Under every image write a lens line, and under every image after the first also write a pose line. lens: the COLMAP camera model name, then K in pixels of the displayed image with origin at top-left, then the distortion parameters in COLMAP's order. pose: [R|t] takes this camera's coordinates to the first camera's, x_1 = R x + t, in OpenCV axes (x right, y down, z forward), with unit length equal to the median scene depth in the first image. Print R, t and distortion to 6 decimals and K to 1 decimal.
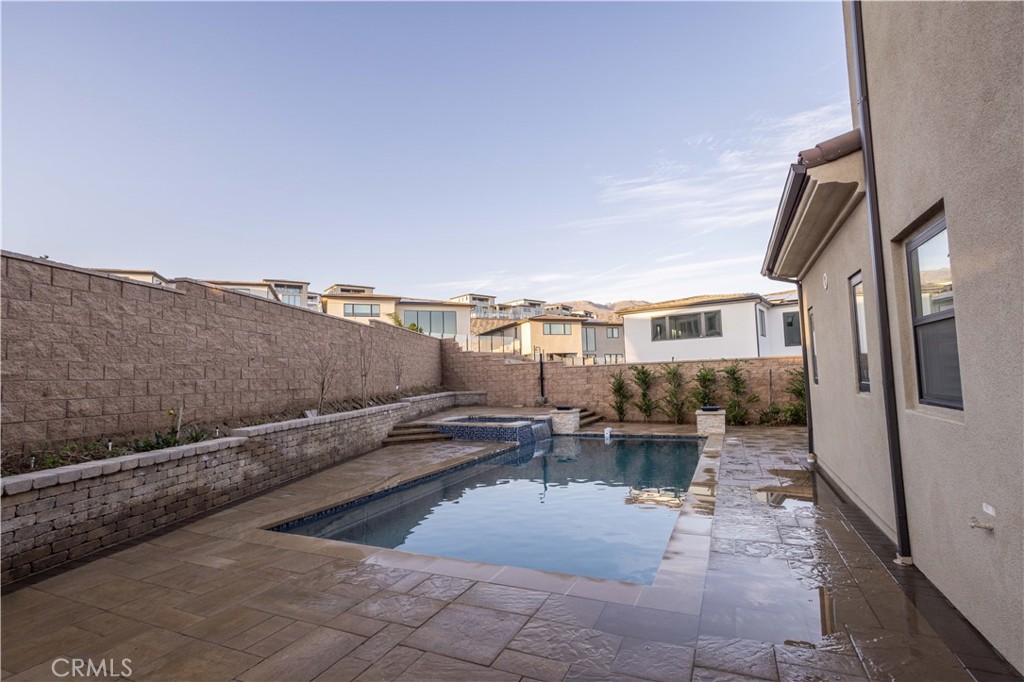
lens RADIAL K [[486.9, 0, 508.3], [0, 486.9, 344.6], [0, 0, 1]] dist [-0.030126, 0.000119]
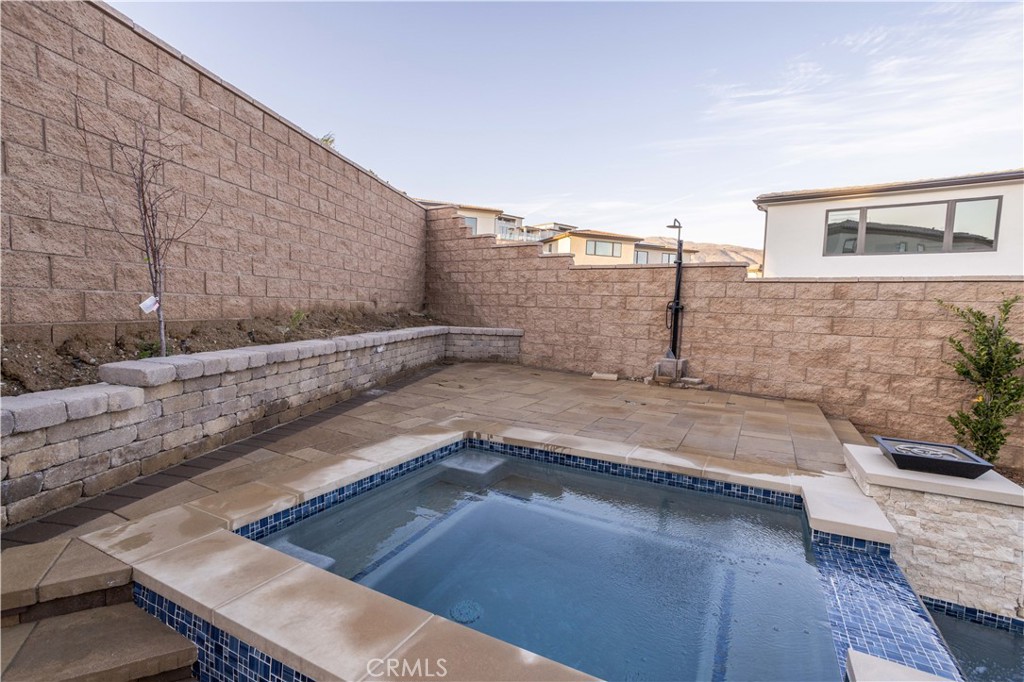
lens RADIAL K [[486.9, 0, 508.3], [0, 486.9, 344.6], [0, 0, 1]] dist [-0.030126, 0.000119]
pose [[0.996908, 0.069389, -0.036870, -0.040693], [-0.063304, 0.987215, 0.146285, 0.047450], [0.046550, -0.143498, 0.988555, 0.584402]]
